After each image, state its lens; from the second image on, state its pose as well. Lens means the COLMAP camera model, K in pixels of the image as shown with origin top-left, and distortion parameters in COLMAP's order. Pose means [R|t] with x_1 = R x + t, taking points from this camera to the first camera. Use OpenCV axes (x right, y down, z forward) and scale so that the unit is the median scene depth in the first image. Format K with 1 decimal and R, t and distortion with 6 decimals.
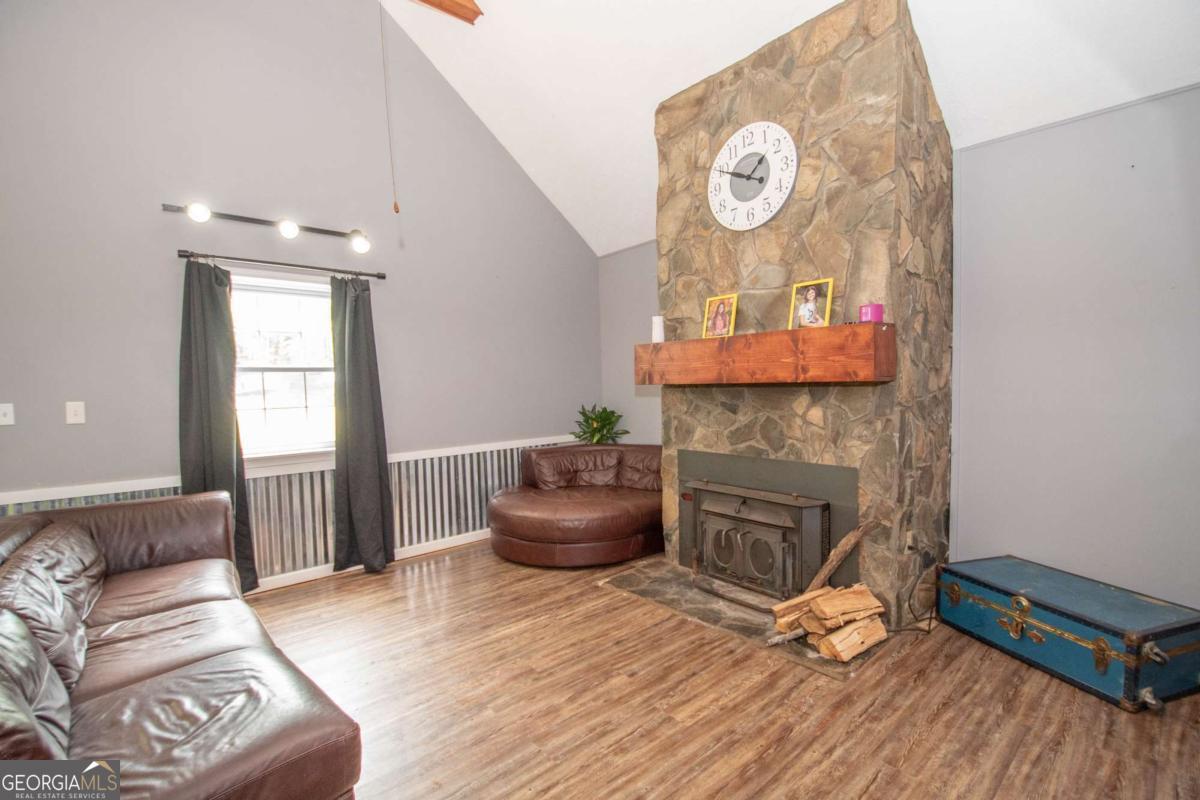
lens RADIAL K [[529.7, 0, 598.8], [0, 529.7, 416.4], [0, 0, 1]] dist [0.011824, -0.021301]
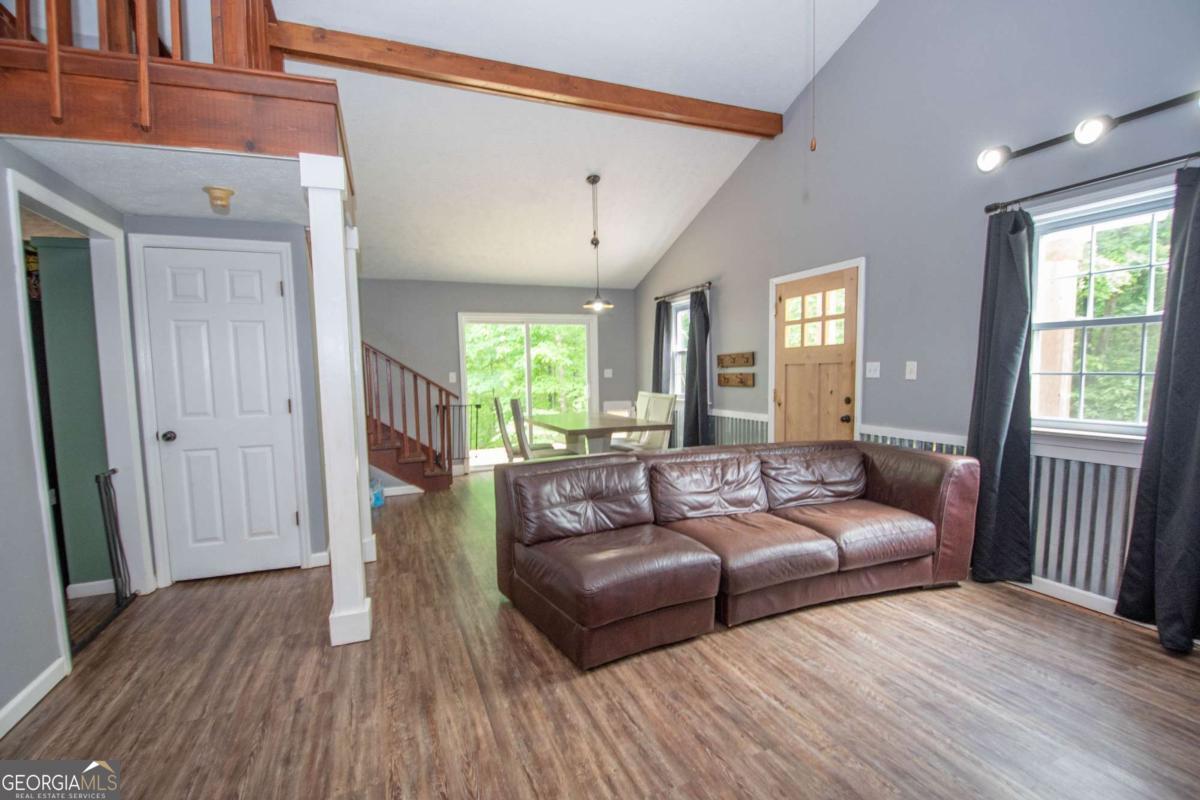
lens RADIAL K [[529.7, 0, 598.8], [0, 529.7, 416.4], [0, 0, 1]] dist [0.011824, -0.021301]
pose [[-0.317903, 0.112660, -0.941406, 0.399609], [-0.031701, 0.991097, 0.129312, -0.035903], [0.947593, 0.070953, -0.311501, 0.678732]]
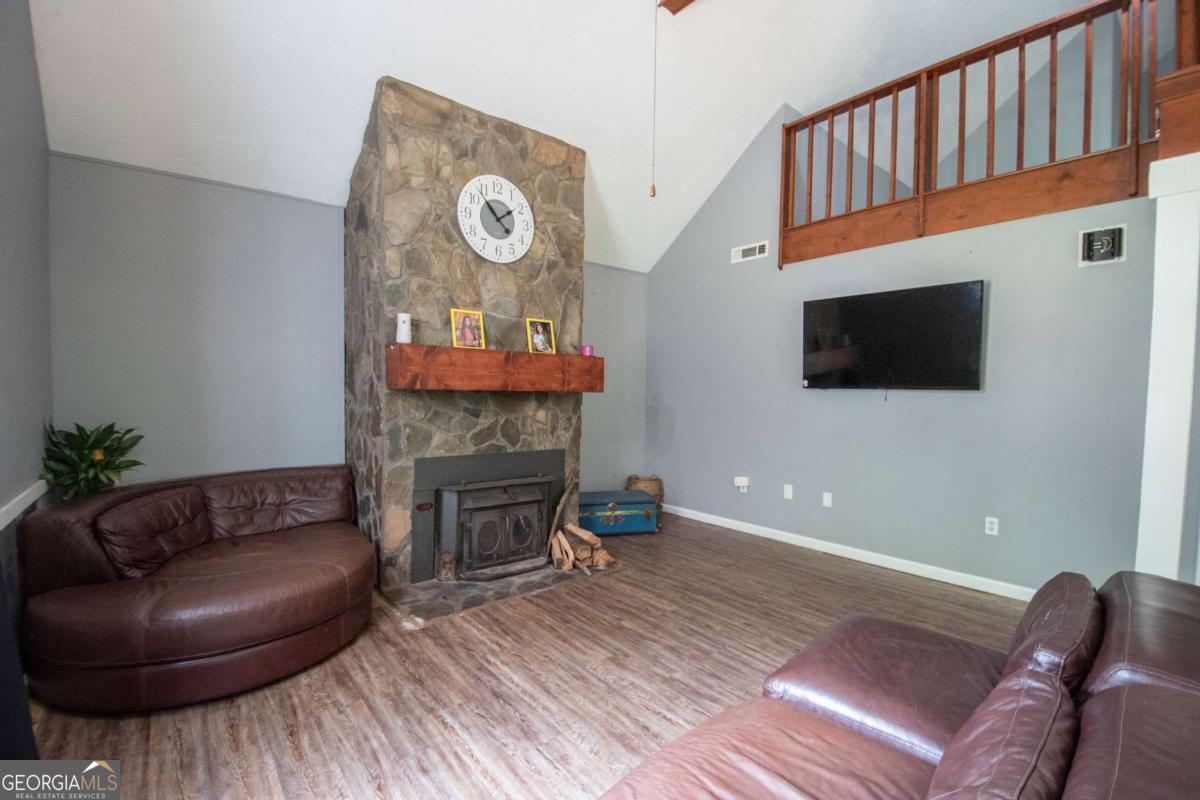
lens RADIAL K [[529.7, 0, 598.8], [0, 529.7, 416.4], [0, 0, 1]] dist [0.011824, -0.021301]
pose [[0.023770, -0.020714, 0.999503, -0.917446], [0.046950, 0.998705, 0.019581, -0.019031], [-0.998614, 0.046461, 0.024711, 0.763121]]
